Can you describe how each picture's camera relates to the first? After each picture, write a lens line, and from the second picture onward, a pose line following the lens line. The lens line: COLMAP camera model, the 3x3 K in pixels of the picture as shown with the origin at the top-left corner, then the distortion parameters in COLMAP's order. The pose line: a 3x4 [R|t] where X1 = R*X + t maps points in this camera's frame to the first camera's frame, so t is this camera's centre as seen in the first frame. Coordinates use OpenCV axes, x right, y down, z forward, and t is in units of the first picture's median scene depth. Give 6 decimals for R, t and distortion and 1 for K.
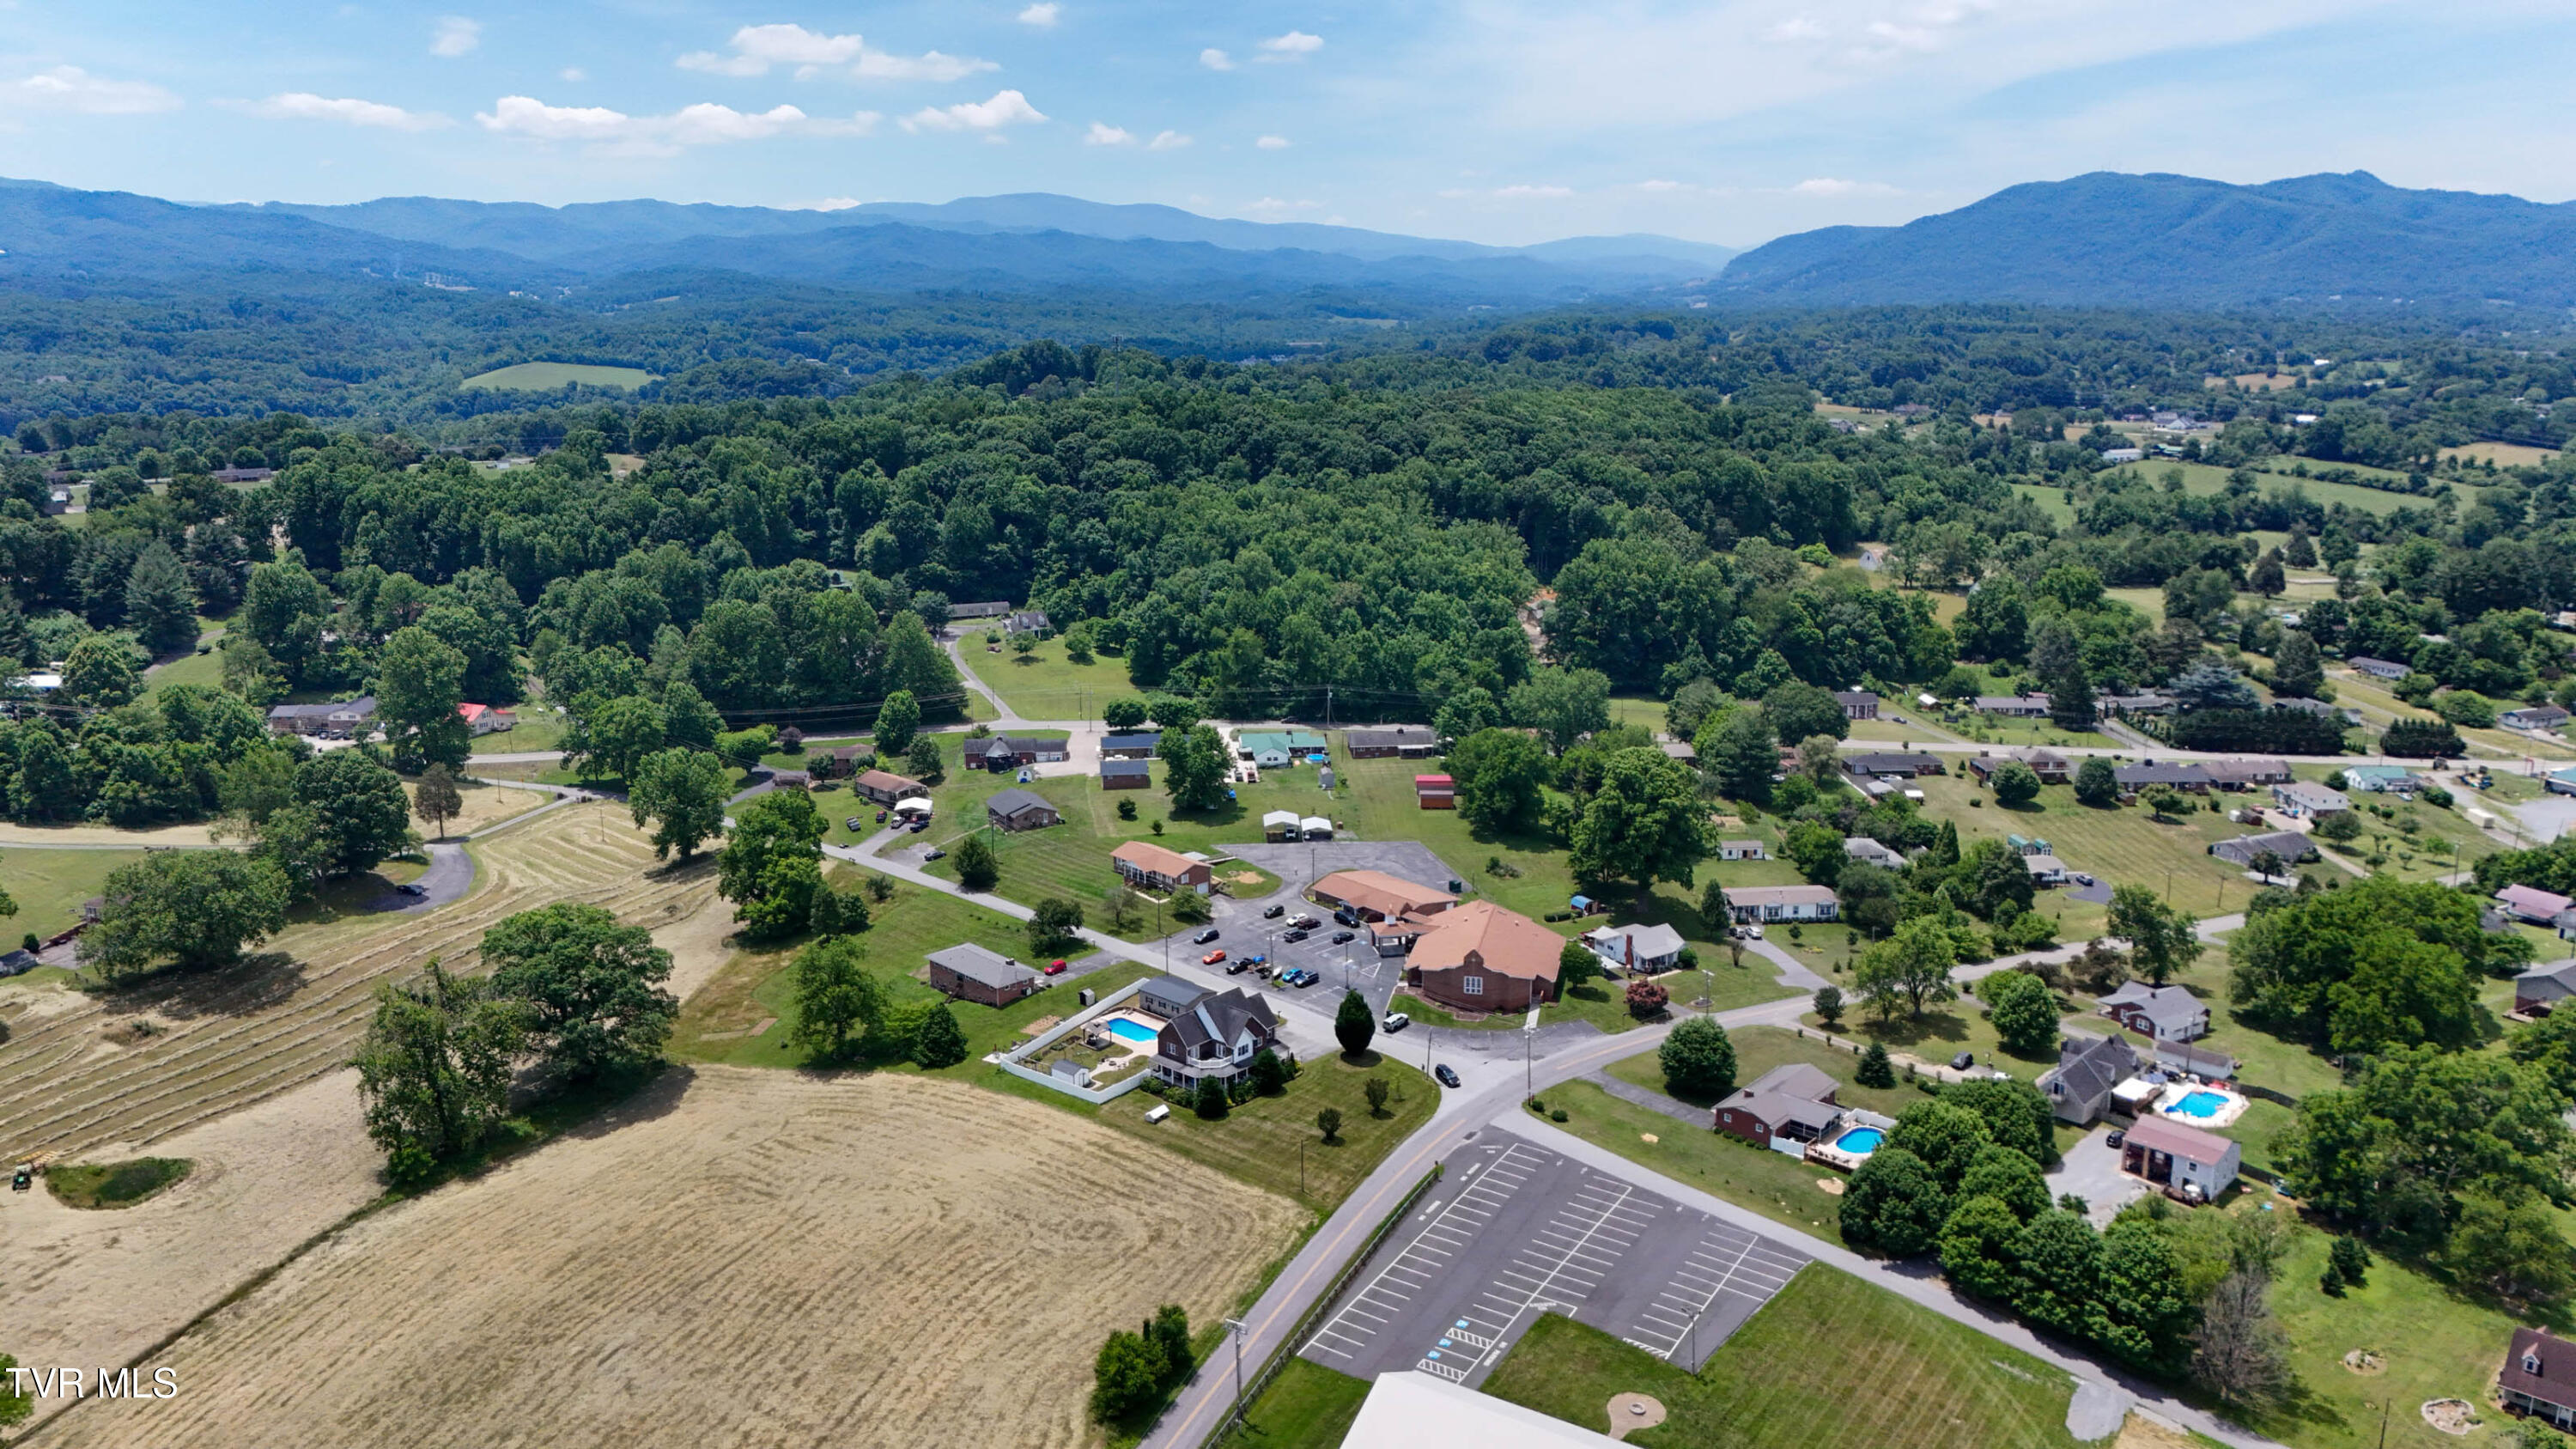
lens RADIAL K [[1887.6, 0, 1296.8], [0, 1887.6, 722.8], [0, 0, 1]] dist [0.088710, -0.091255]
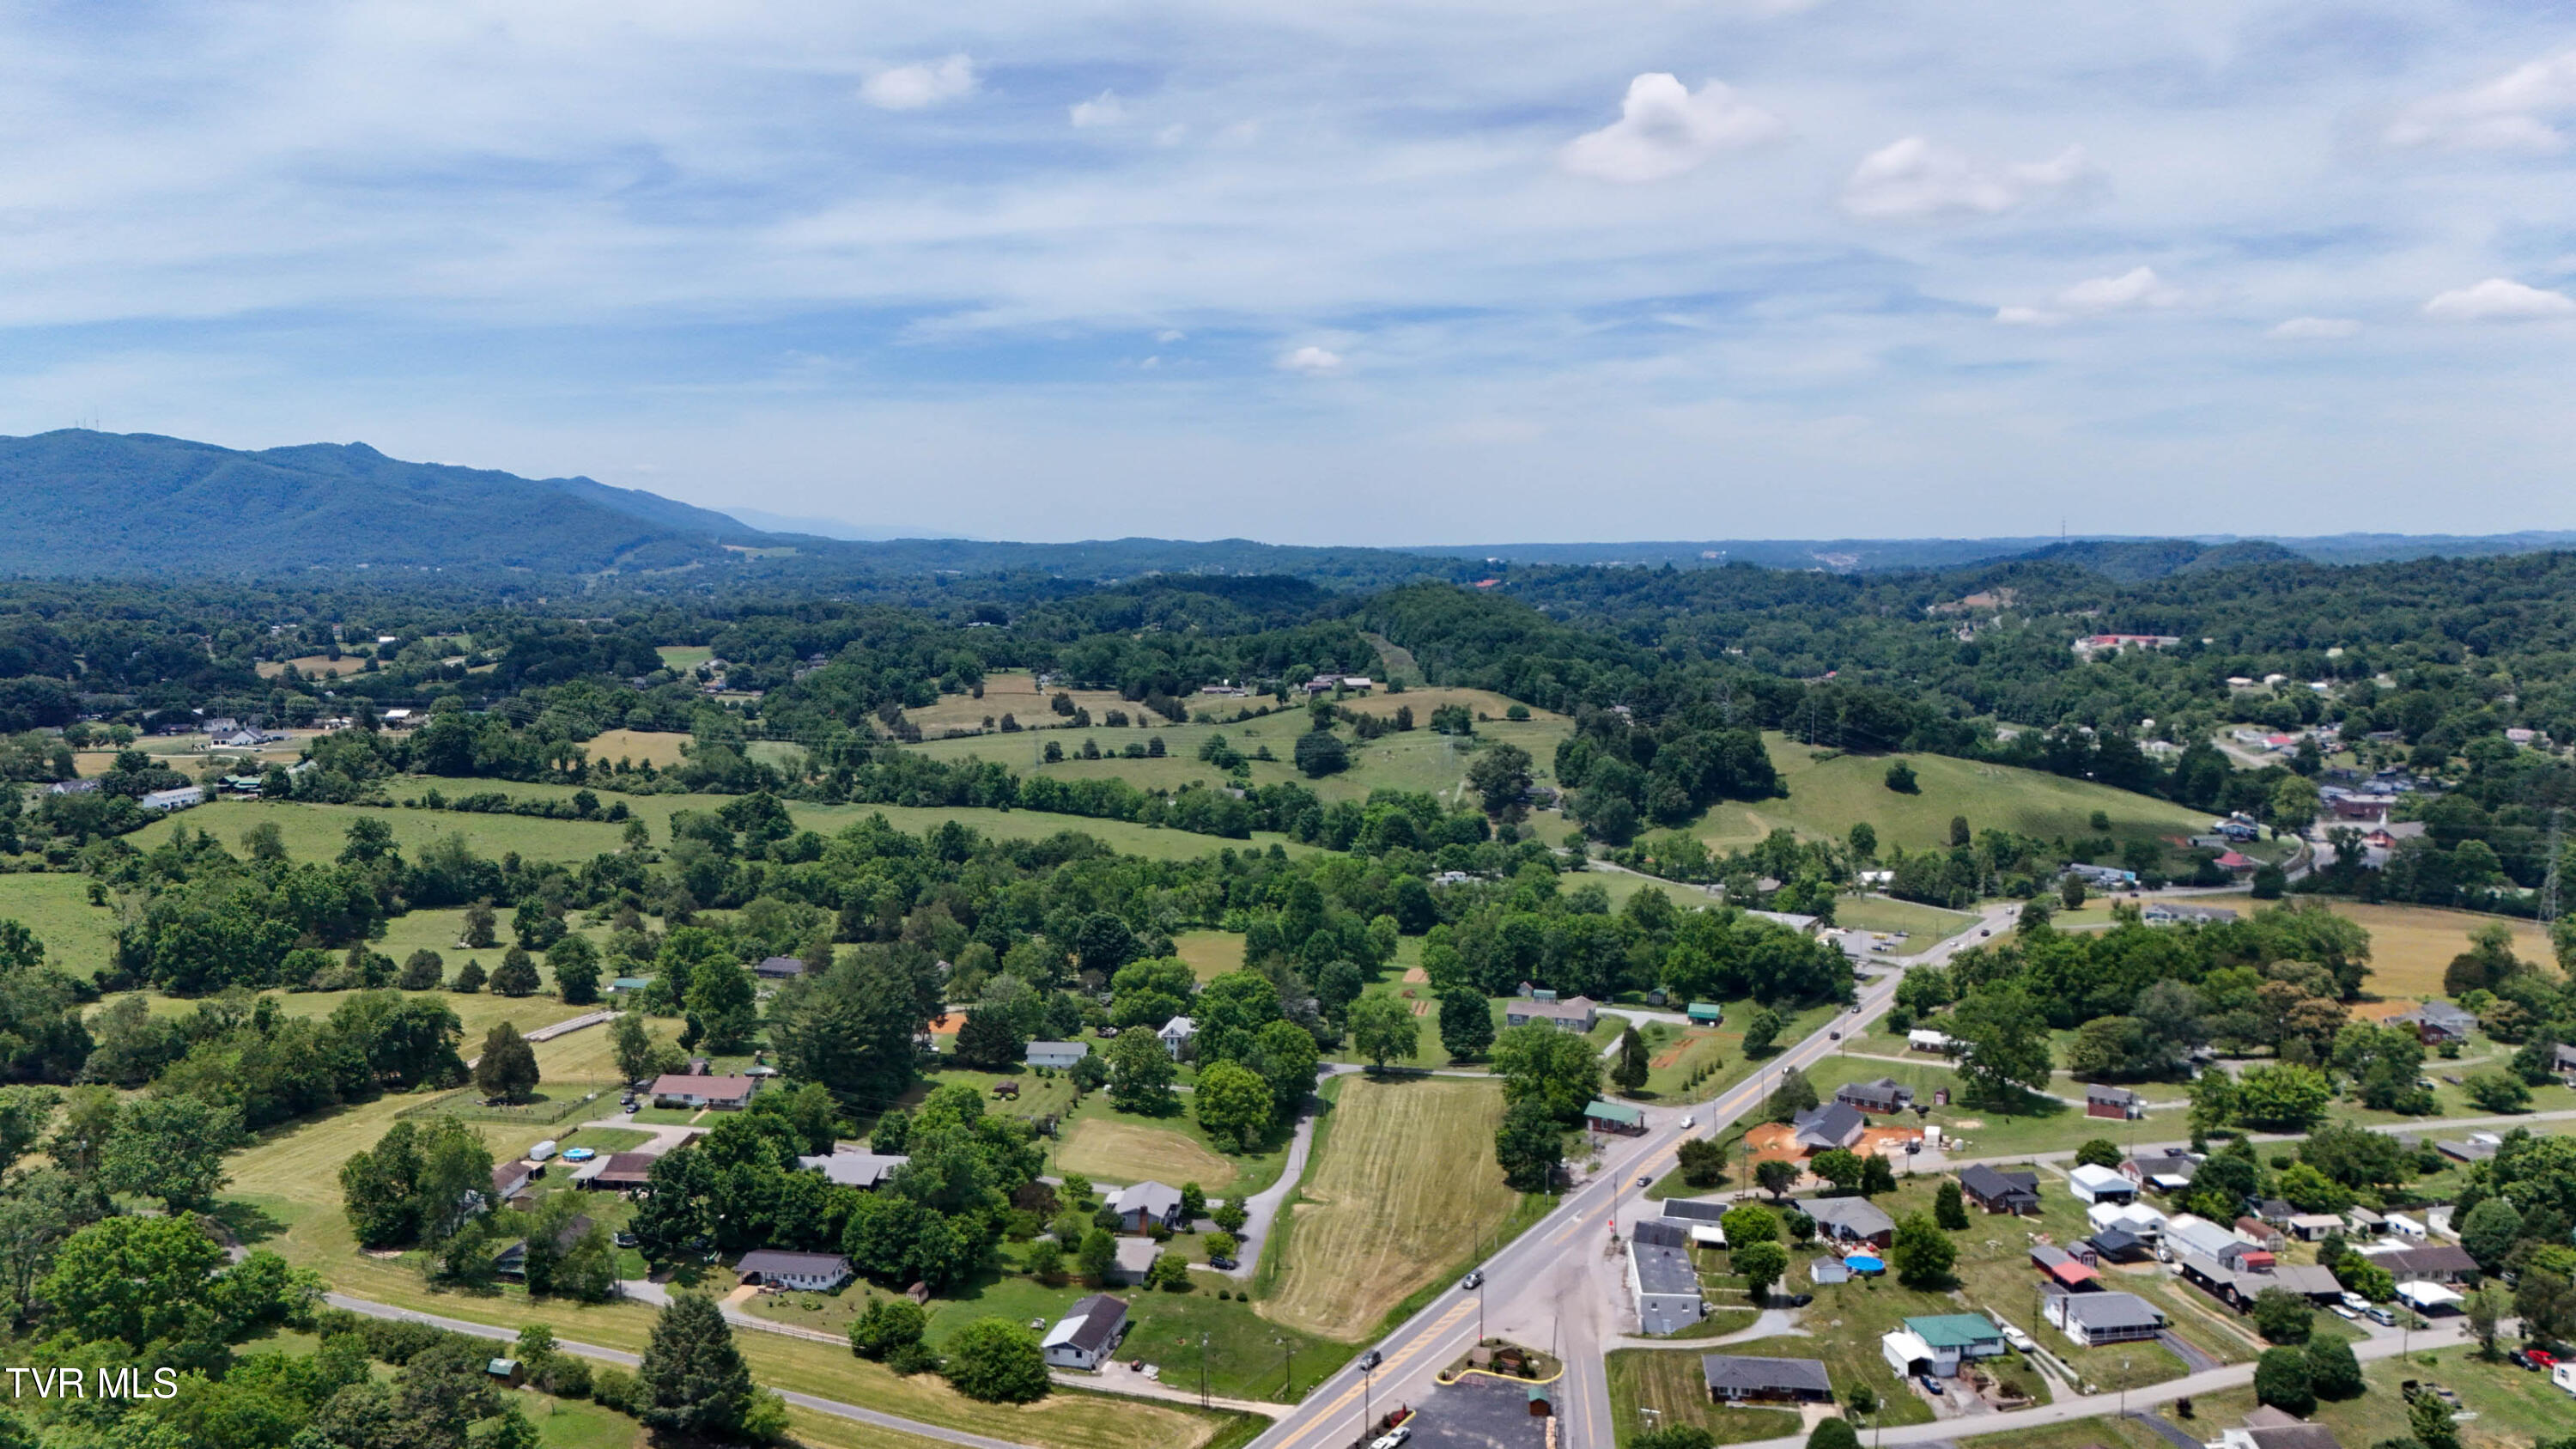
lens RADIAL K [[1887.6, 0, 1296.8], [0, 1887.6, 722.8], [0, 0, 1]] dist [0.088710, -0.091255]
pose [[0.586875, -0.075138, 0.806184, 0.114877], [0.183156, 0.982195, -0.041789, -0.063095], [-0.788690, 0.172182, 0.590188, 0.273574]]
